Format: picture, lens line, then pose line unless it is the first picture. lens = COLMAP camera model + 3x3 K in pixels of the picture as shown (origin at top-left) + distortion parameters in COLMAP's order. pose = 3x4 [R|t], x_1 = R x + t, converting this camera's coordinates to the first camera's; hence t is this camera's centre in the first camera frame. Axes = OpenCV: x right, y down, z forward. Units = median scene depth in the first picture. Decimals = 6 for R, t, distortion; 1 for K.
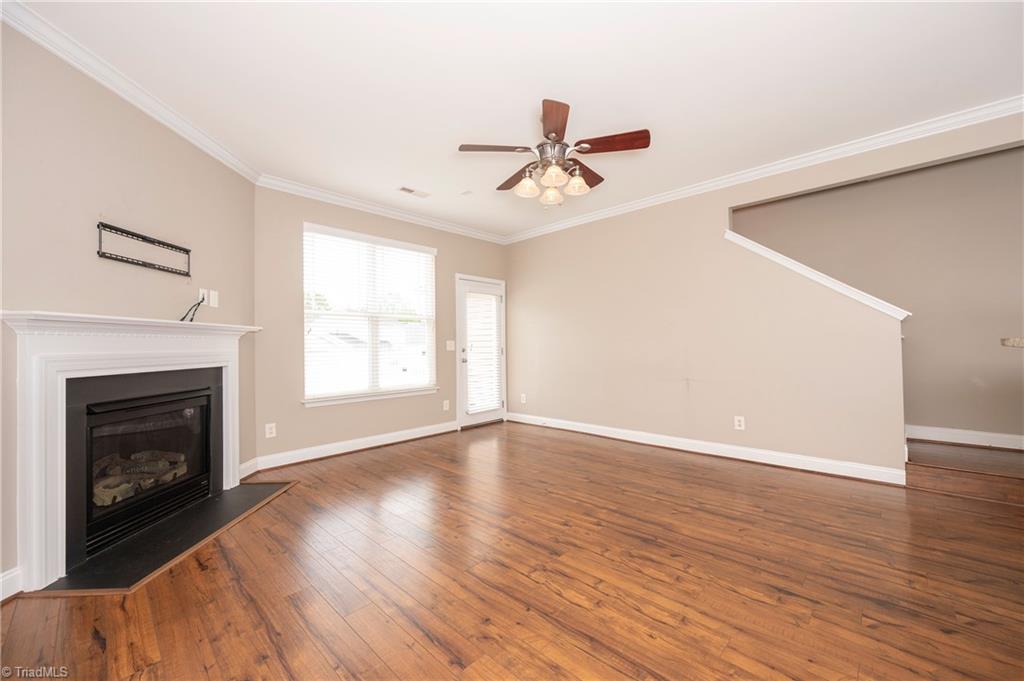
lens RADIAL K [[411.5, 0, 512.0], [0, 411.5, 340.5], [0, 0, 1]] dist [0.000404, 0.000170]
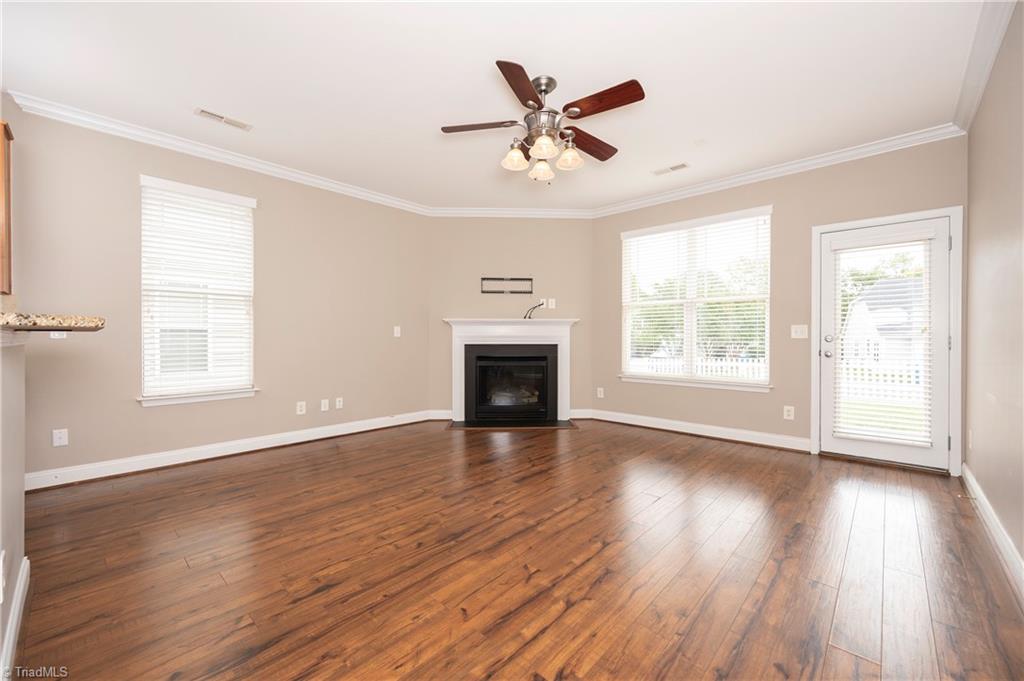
lens RADIAL K [[403.9, 0, 512.4], [0, 403.9, 338.1], [0, 0, 1]] dist [-0.000967, -0.000197]
pose [[0.009530, 0.013639, -0.999862, 1.096414], [0.009933, 0.999856, 0.013733, 0.017815], [0.999905, -0.010063, 0.009393, 0.988336]]
